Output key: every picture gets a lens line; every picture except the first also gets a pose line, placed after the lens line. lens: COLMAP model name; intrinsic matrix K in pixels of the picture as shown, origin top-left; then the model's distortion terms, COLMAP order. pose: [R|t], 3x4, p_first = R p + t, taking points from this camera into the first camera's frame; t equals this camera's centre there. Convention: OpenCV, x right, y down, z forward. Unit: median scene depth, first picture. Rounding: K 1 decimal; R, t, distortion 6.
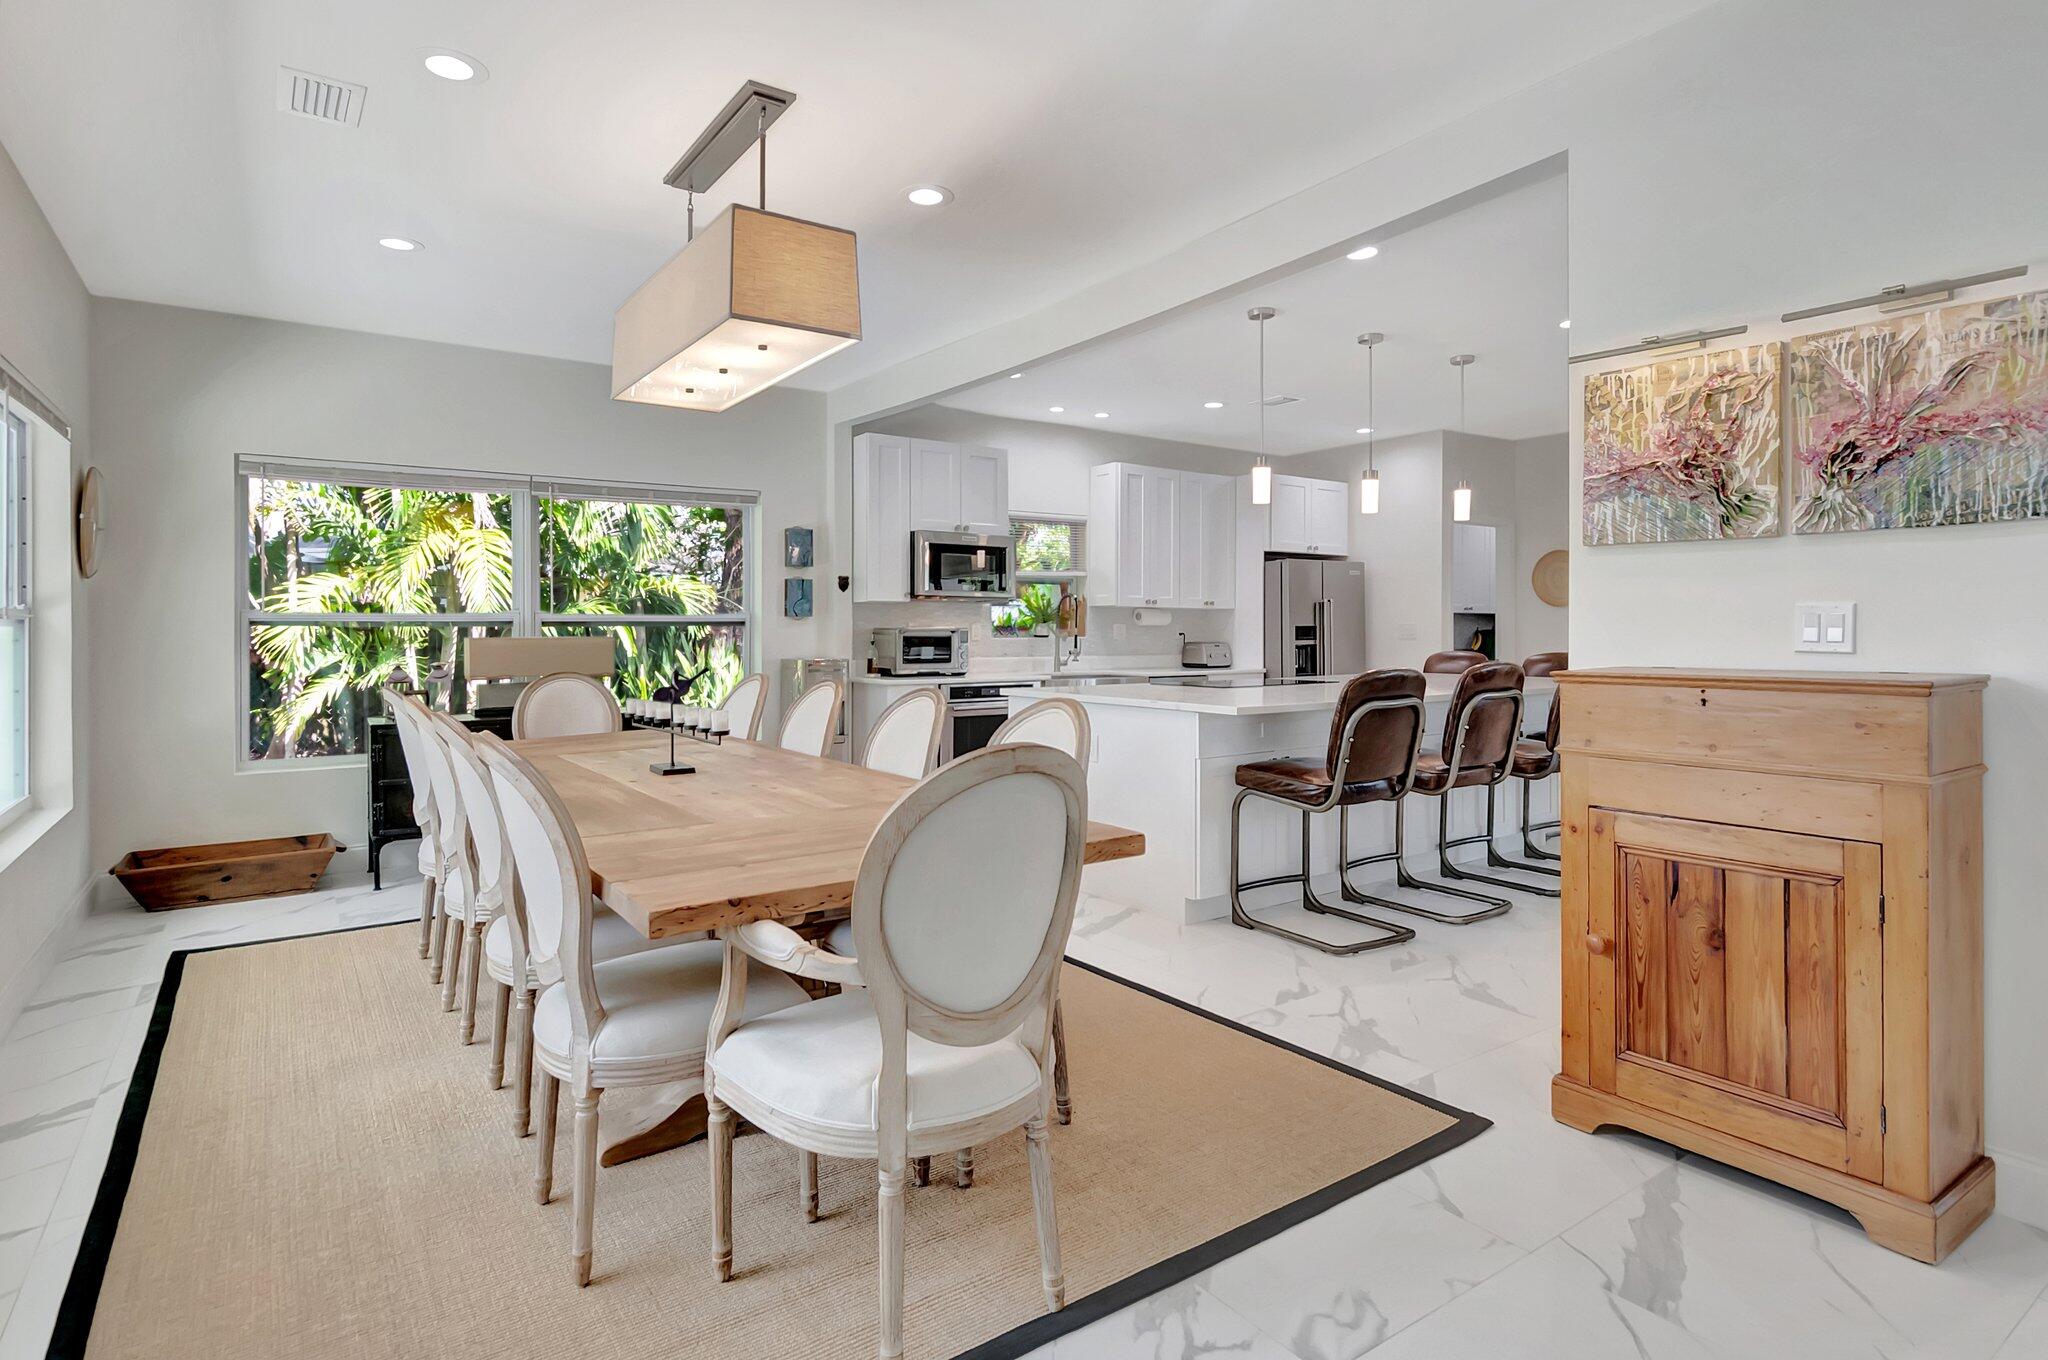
lens RADIAL K [[1071.3, 0, 1015.8], [0, 1071.3, 625.3], [0, 0, 1]] dist [0.000415, -0.000009]
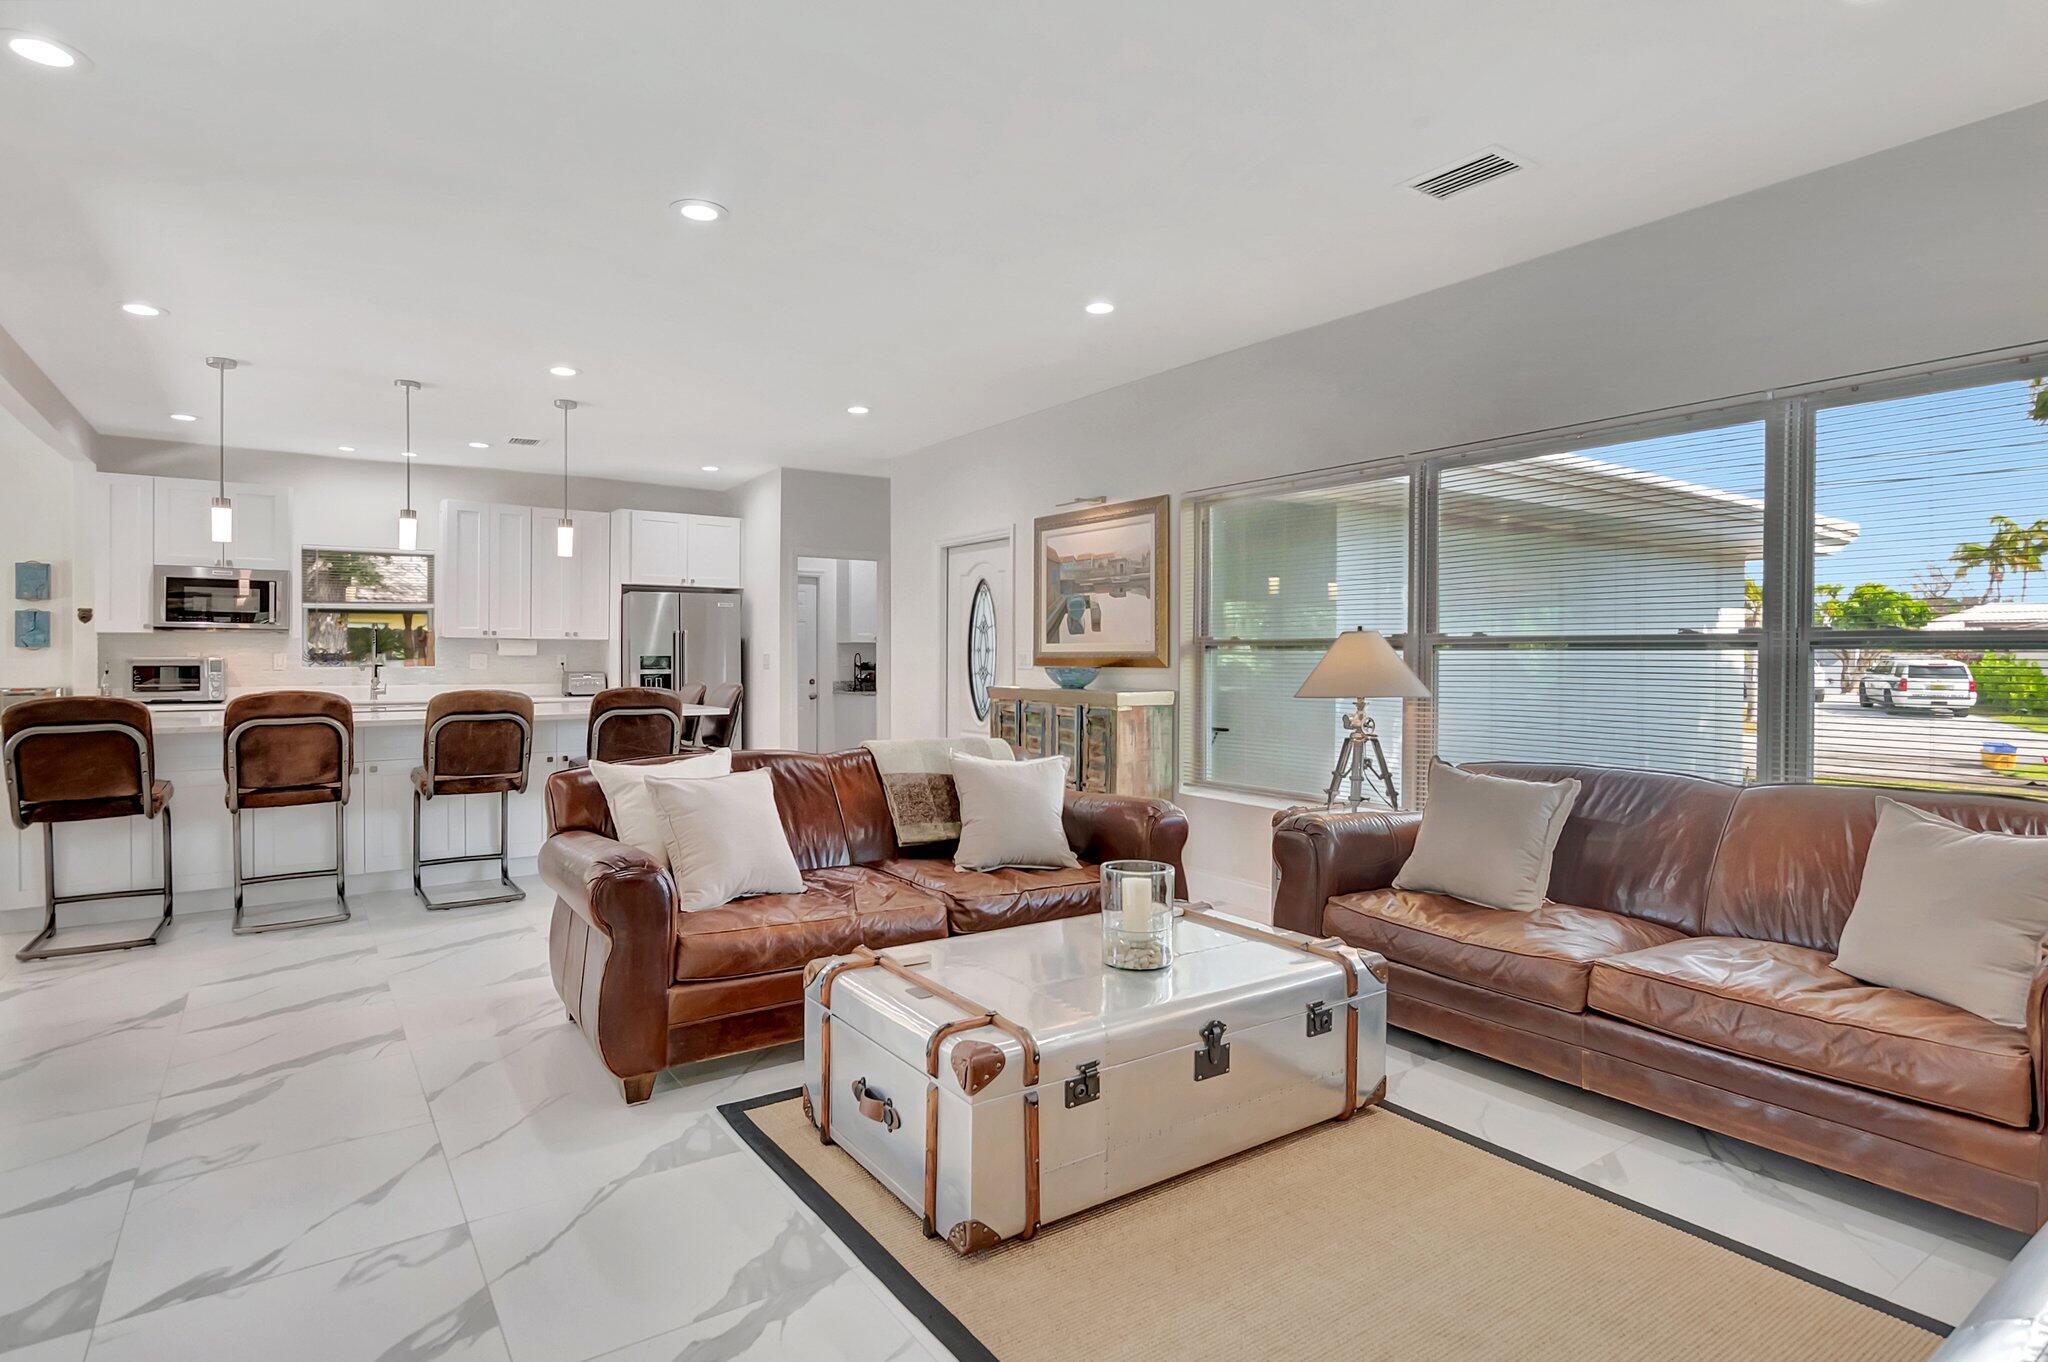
lens RADIAL K [[1061.4, 0, 1024.0], [0, 1061.4, 681.0], [0, 0, 1]] dist [-0.005235, -0.000023]
pose [[0.999978, 0.001637, 0.006354, 0.747950], [-0.001809, 0.999631, 0.027117, -0.004437], [-0.006308, -0.027128, 0.999612, -0.044422]]
